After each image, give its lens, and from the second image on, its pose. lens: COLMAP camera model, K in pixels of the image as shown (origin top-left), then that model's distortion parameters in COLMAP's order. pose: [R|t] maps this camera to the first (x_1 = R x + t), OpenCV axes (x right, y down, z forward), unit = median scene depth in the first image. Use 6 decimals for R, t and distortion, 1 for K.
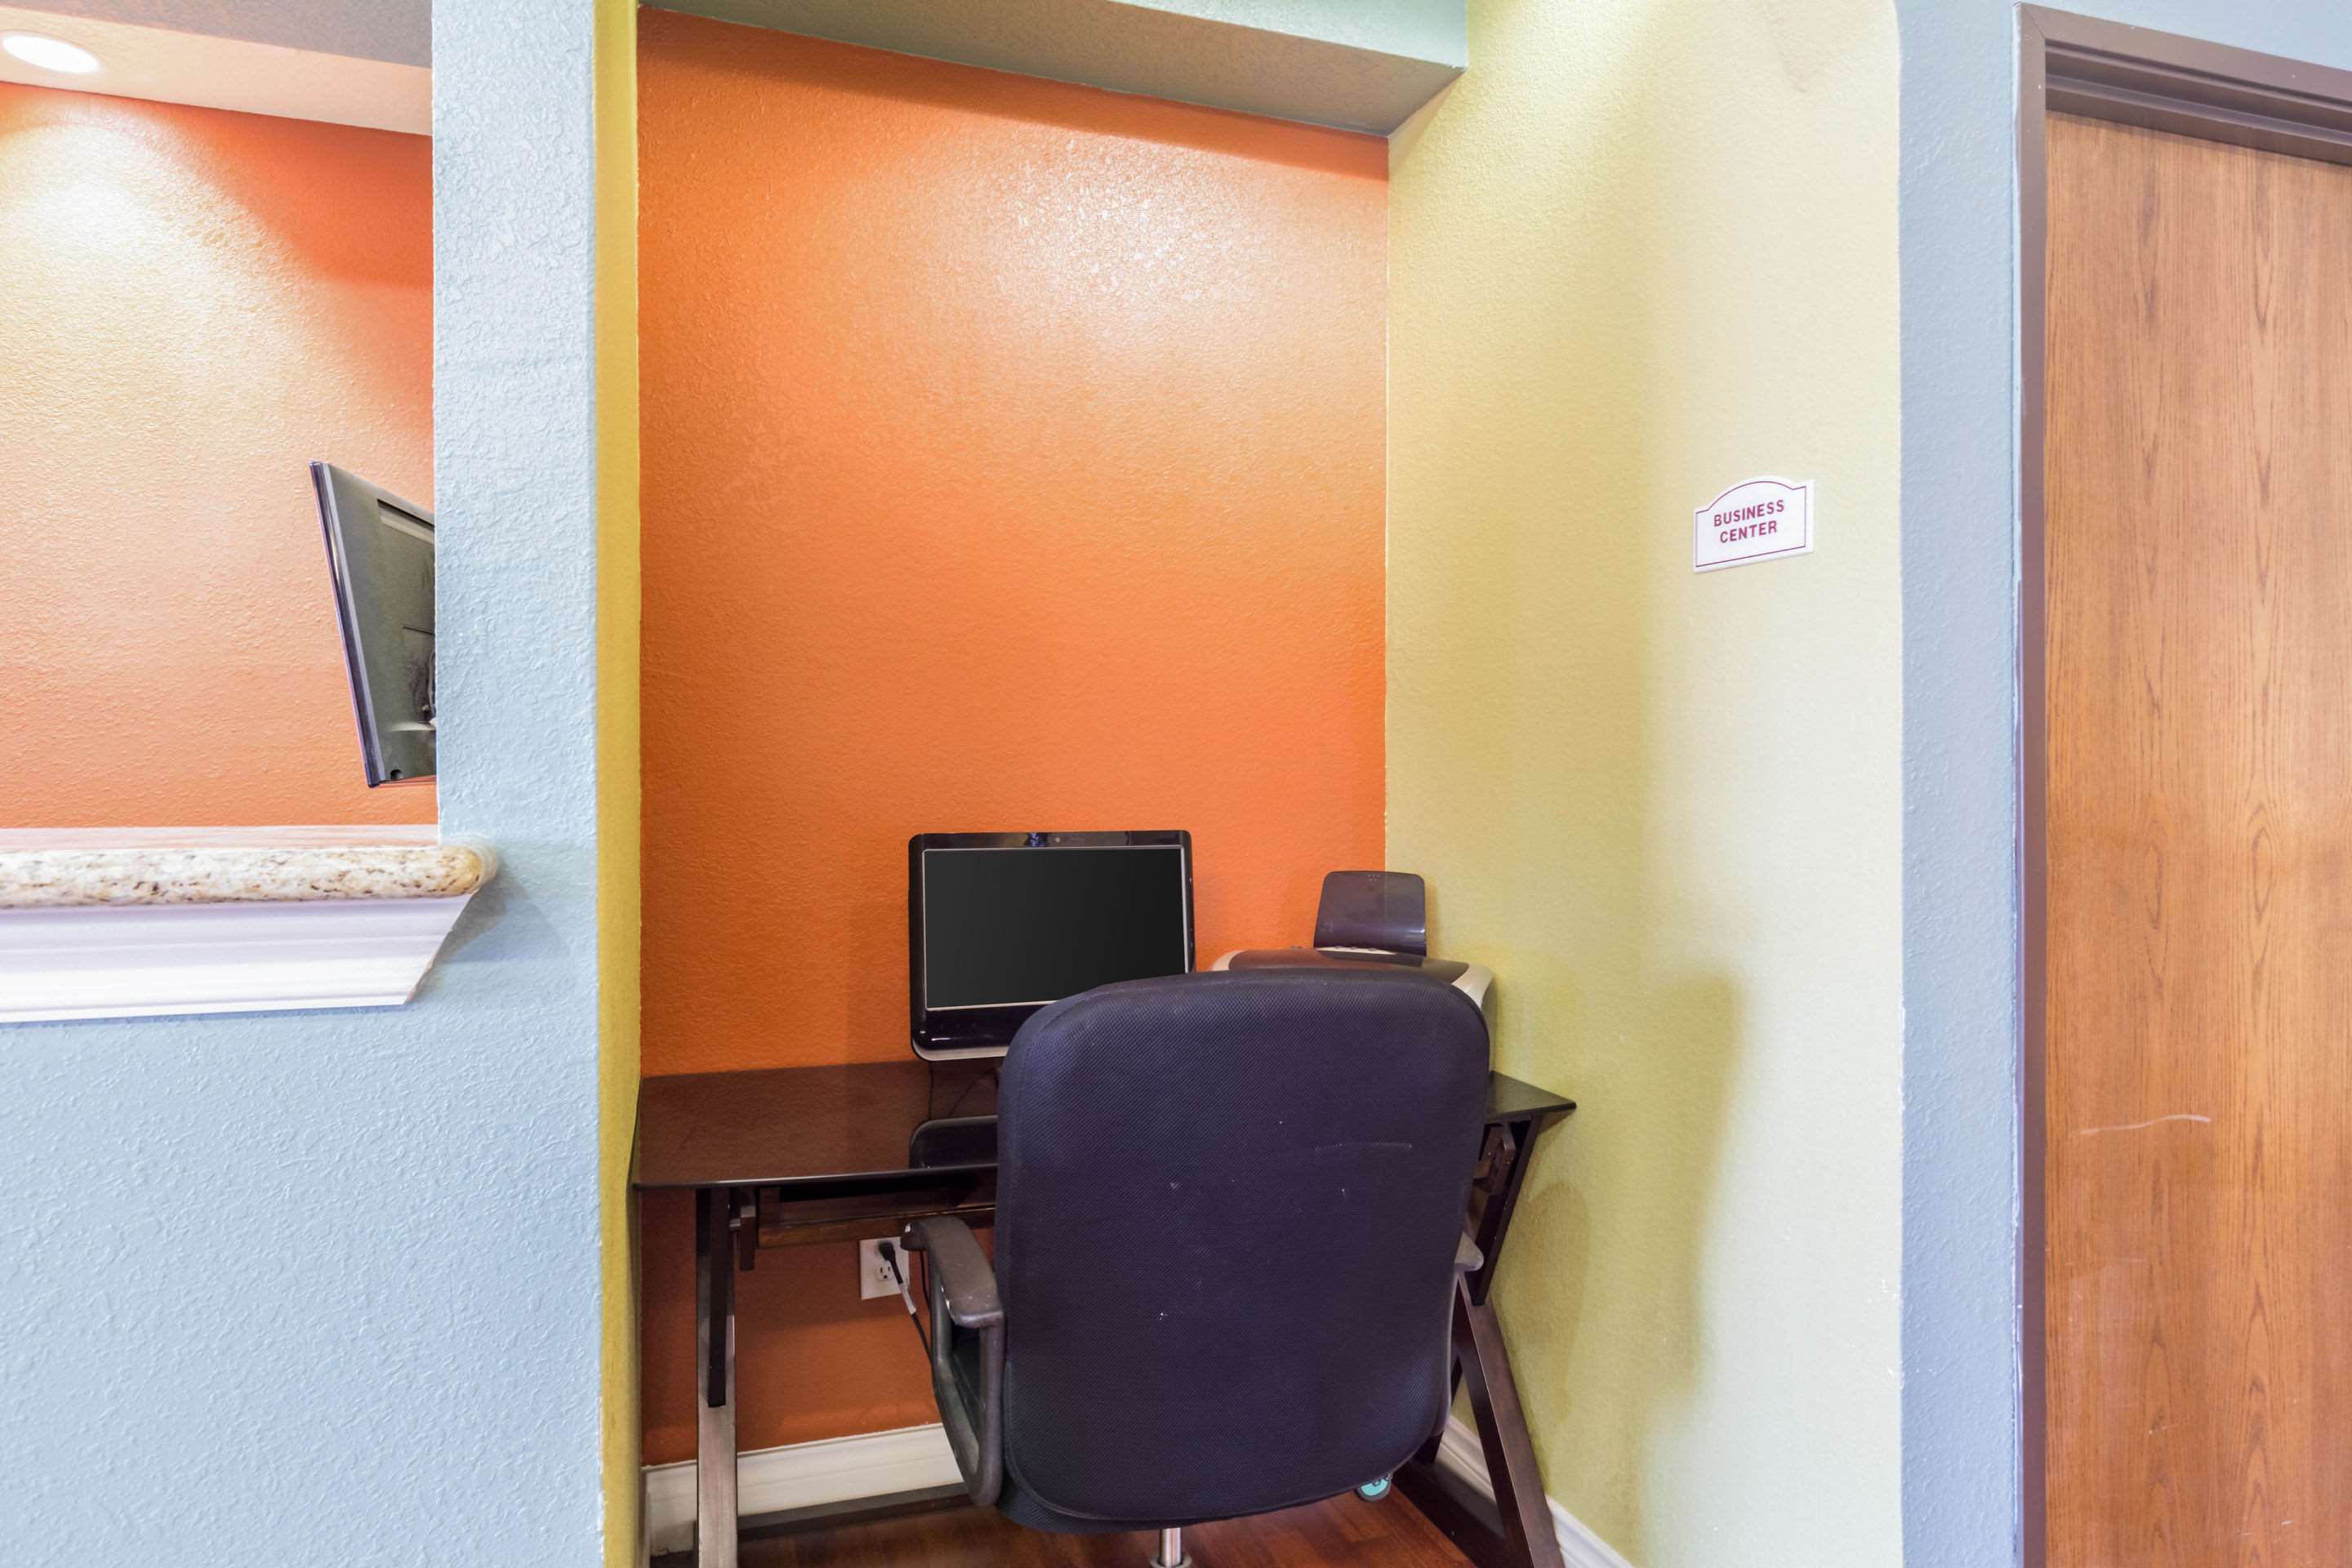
lens RADIAL K [[1543.8, 0, 1172.0], [0, 1543.8, 705.2], [0, 0, 1]] dist [-0.001936, 0.000215]
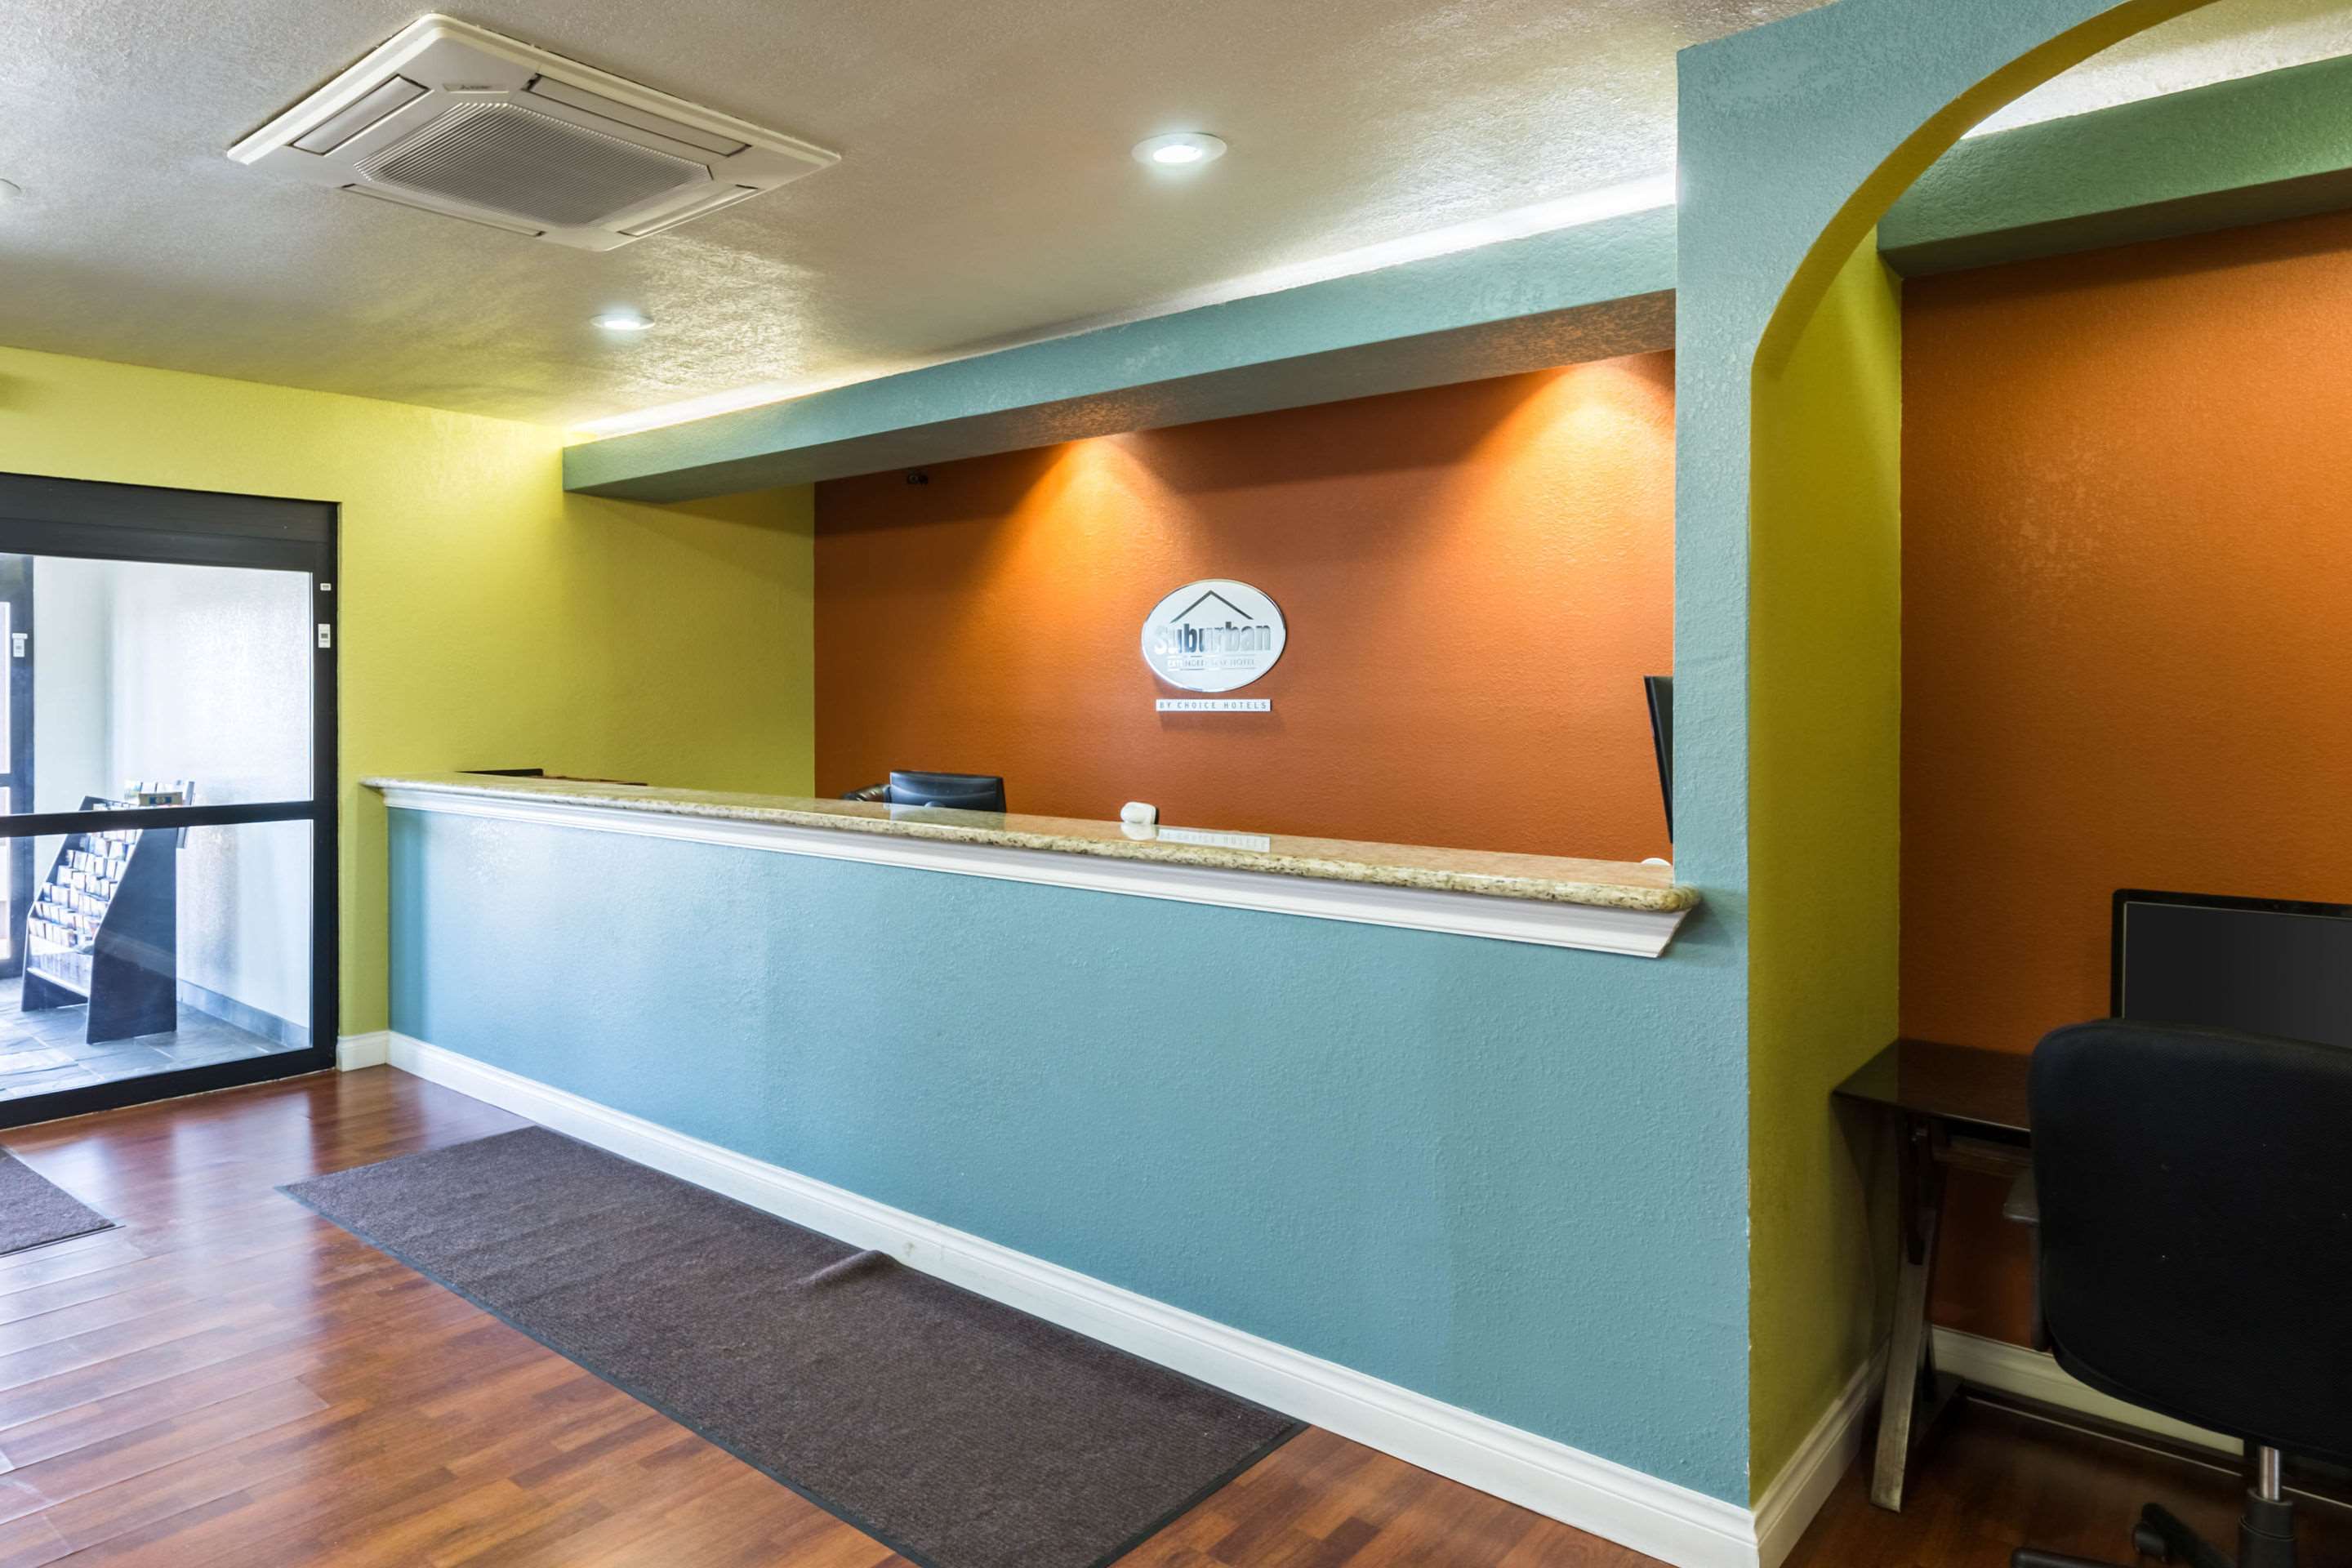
lens RADIAL K [[1429.9, 0, 1171.0], [0, 1429.9, 698.9], [0, 0, 1]] dist [0.000153, 0.000021]
pose [[0.609636, 0.013341, -0.792569, 0.647912], [-0.006055, 0.999908, 0.012173, -0.183159], [0.792658, -0.002622, 0.609660, -0.737289]]
